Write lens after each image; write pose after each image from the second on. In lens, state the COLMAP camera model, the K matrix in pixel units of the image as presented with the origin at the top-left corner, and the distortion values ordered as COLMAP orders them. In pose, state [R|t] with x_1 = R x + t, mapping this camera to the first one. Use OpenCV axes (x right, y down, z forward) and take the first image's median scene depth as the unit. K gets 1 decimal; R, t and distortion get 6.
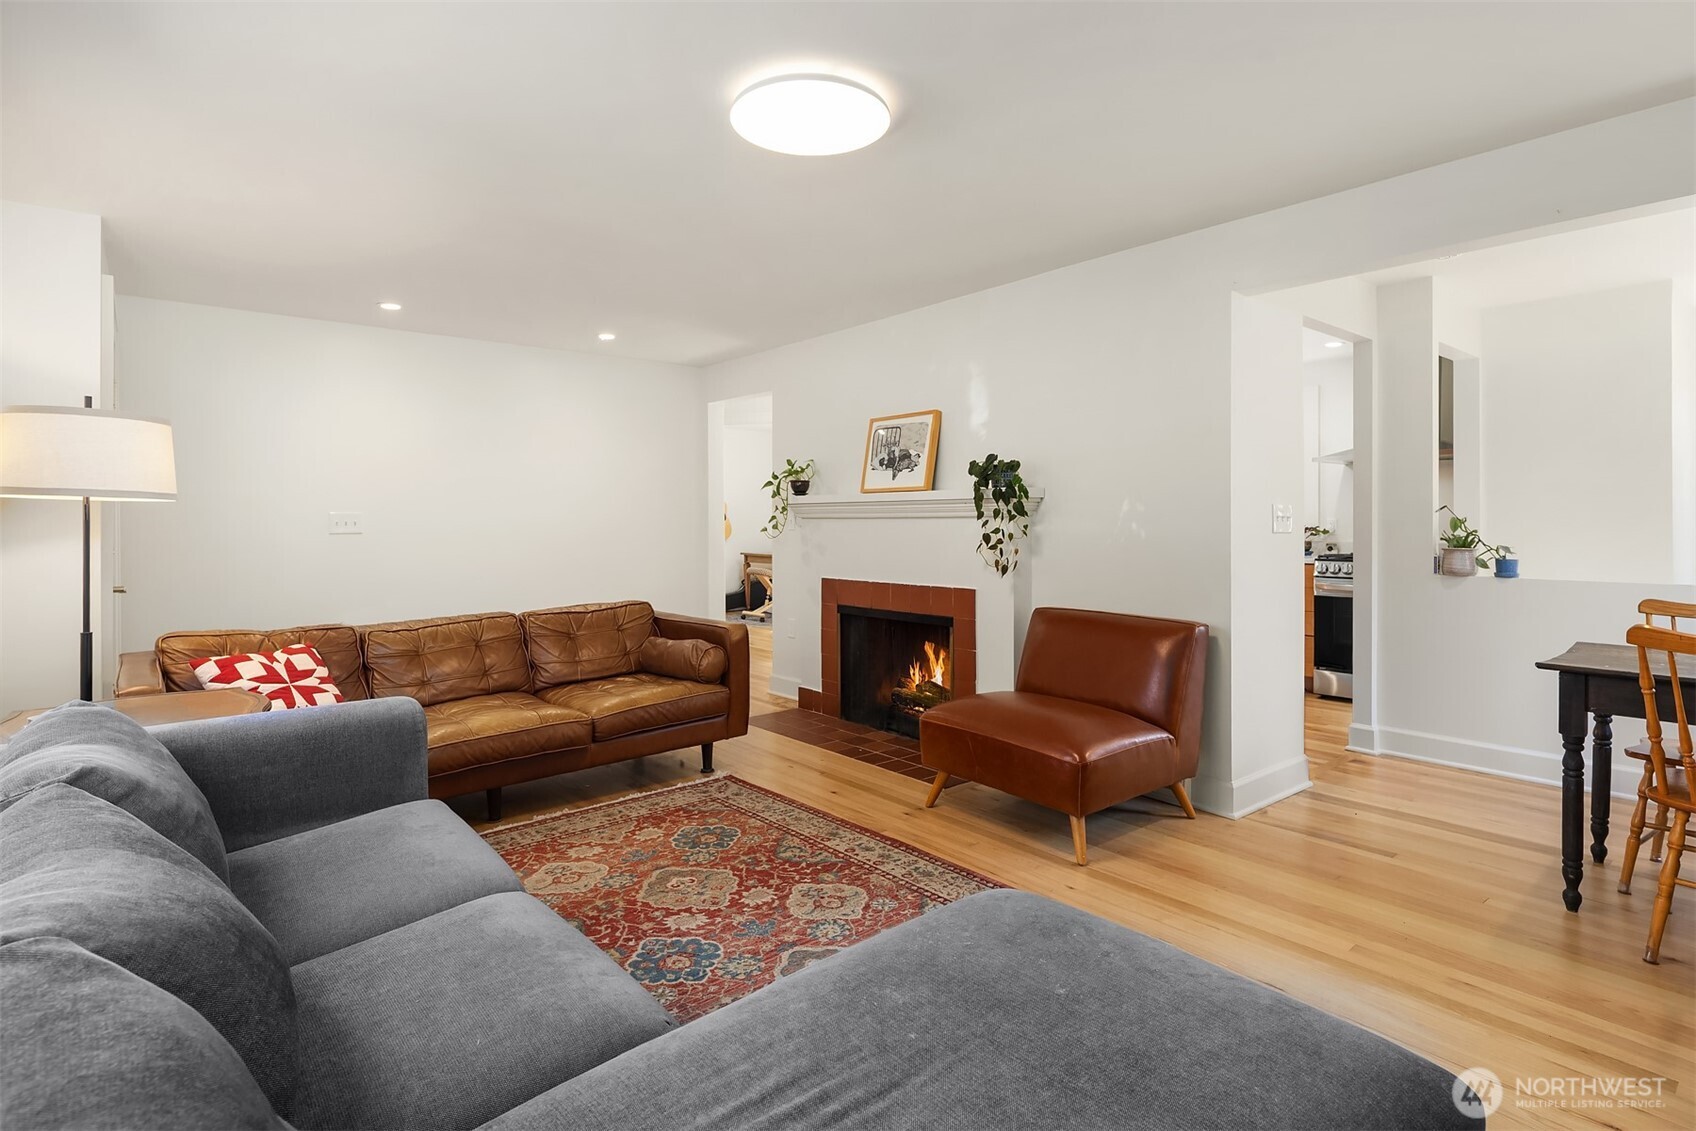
lens RADIAL K [[828.4, 0, 850.1], [0, 828.4, 522.6], [0, 0, 1]] dist [-0.001403, -0.002967]
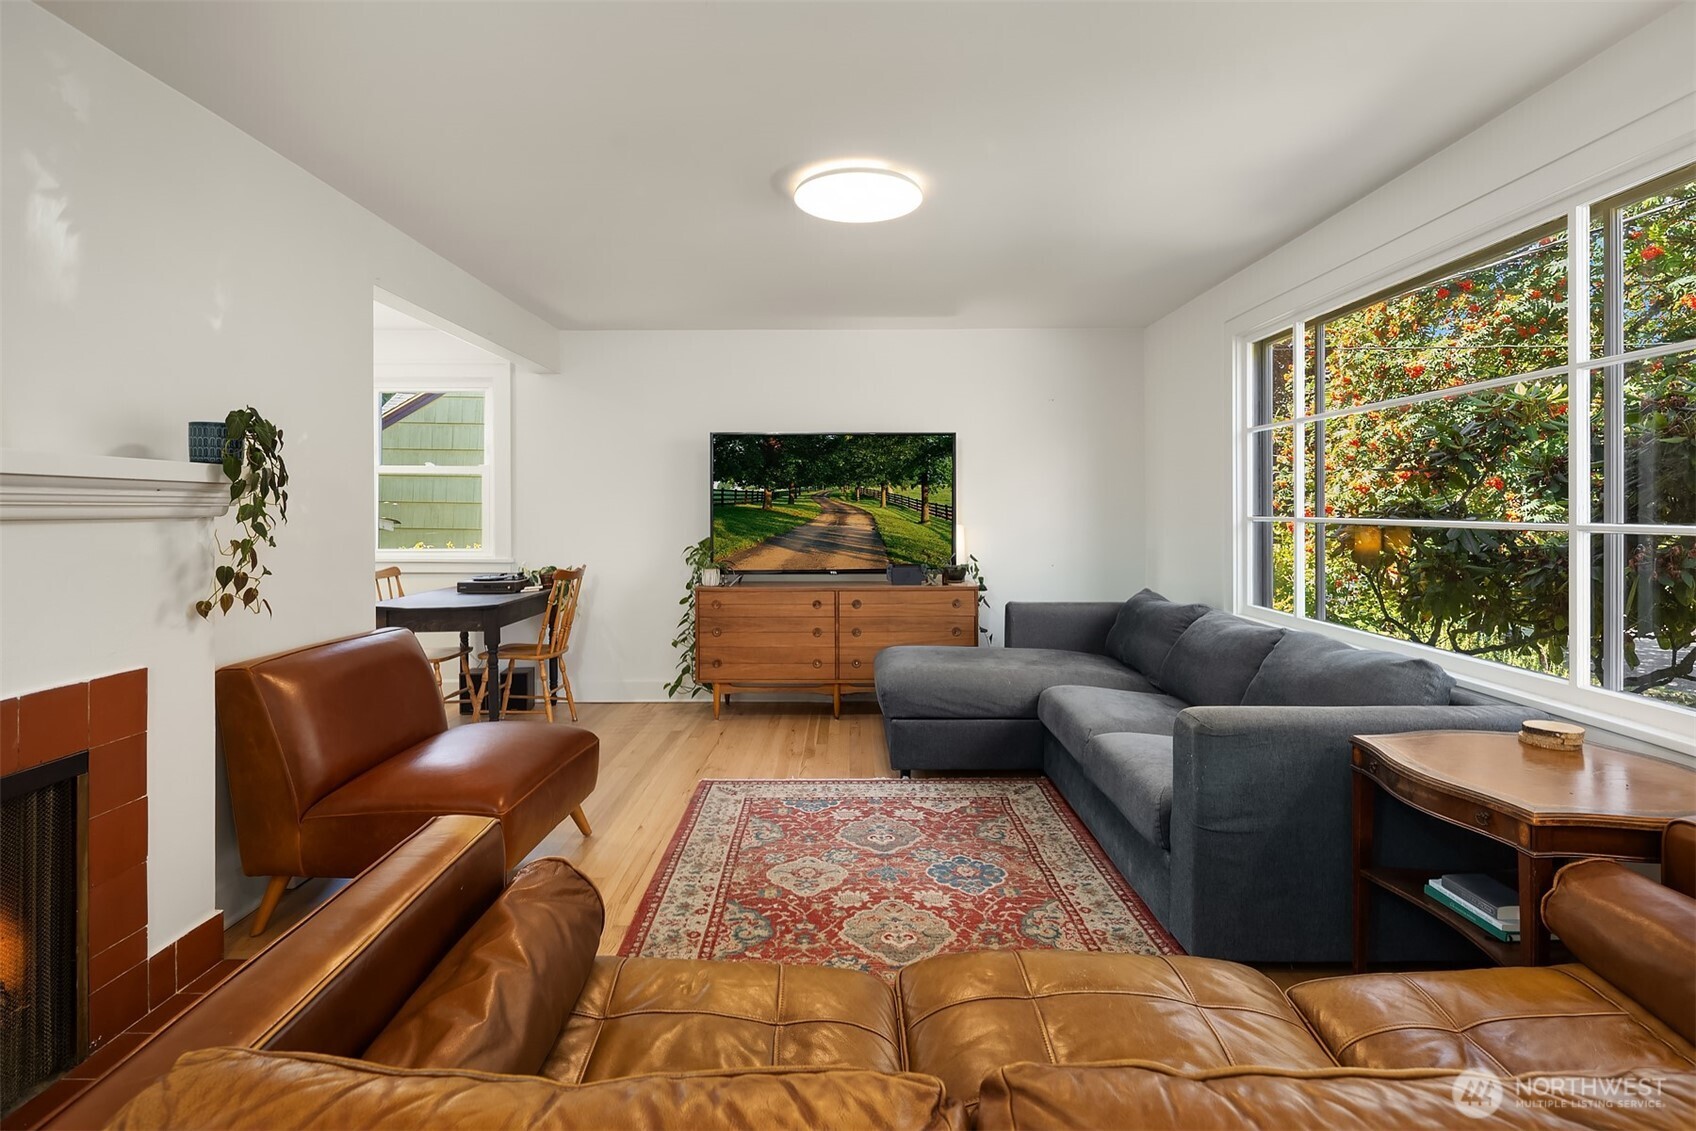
lens RADIAL K [[828.4, 0, 836.7], [0, 828.4, 509.8], [0, 0, 1]] dist [-0.001403, -0.002967]
pose [[-0.754660, 0.004560, 0.656100, -0.693602], [0.005401, 0.999985, -0.000737, -0.013558], [-0.656094, 0.002987, -0.754673, 1.622625]]
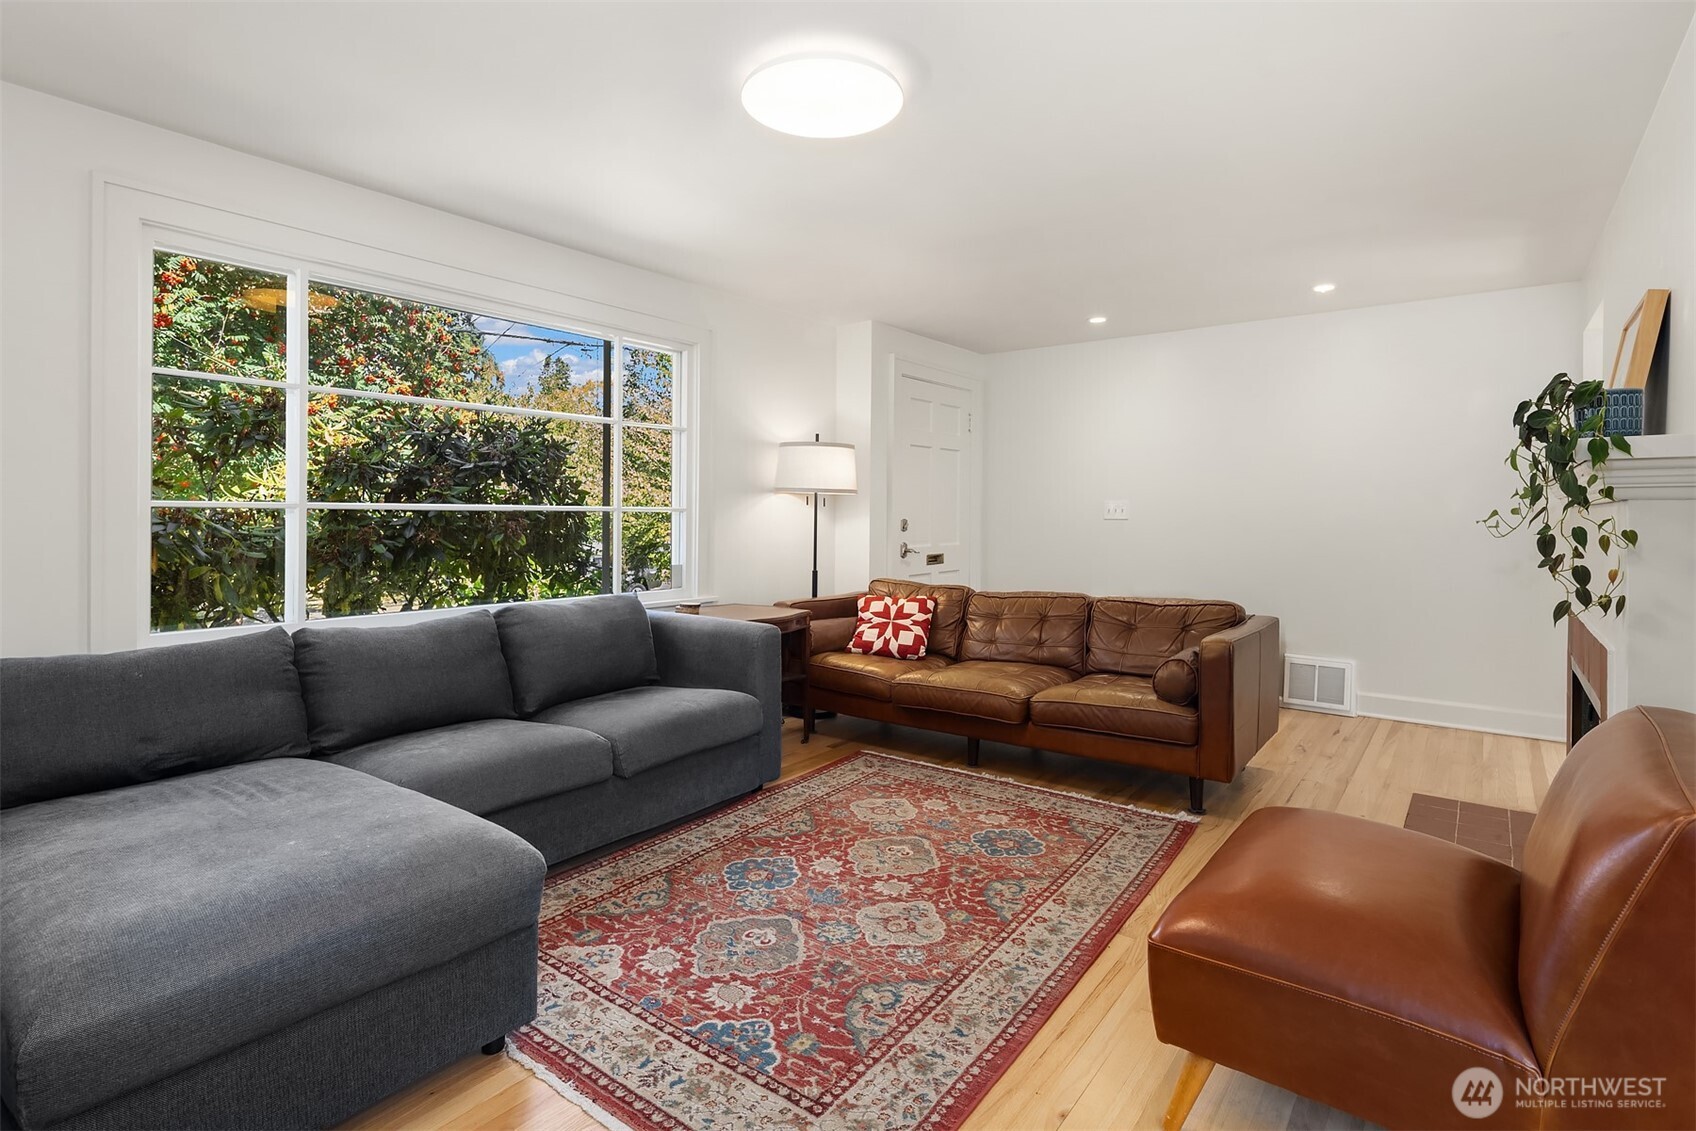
lens RADIAL K [[828.4, 0, 867.8], [0, 828.4, 511.9], [0, 0, 1]] dist [-0.001403, -0.002967]
pose [[0.234540, 0.005621, -0.972090, 0.769604], [-0.008486, 0.999957, 0.003735, 0.002054], [0.972070, 0.007373, 0.234577, 0.680724]]
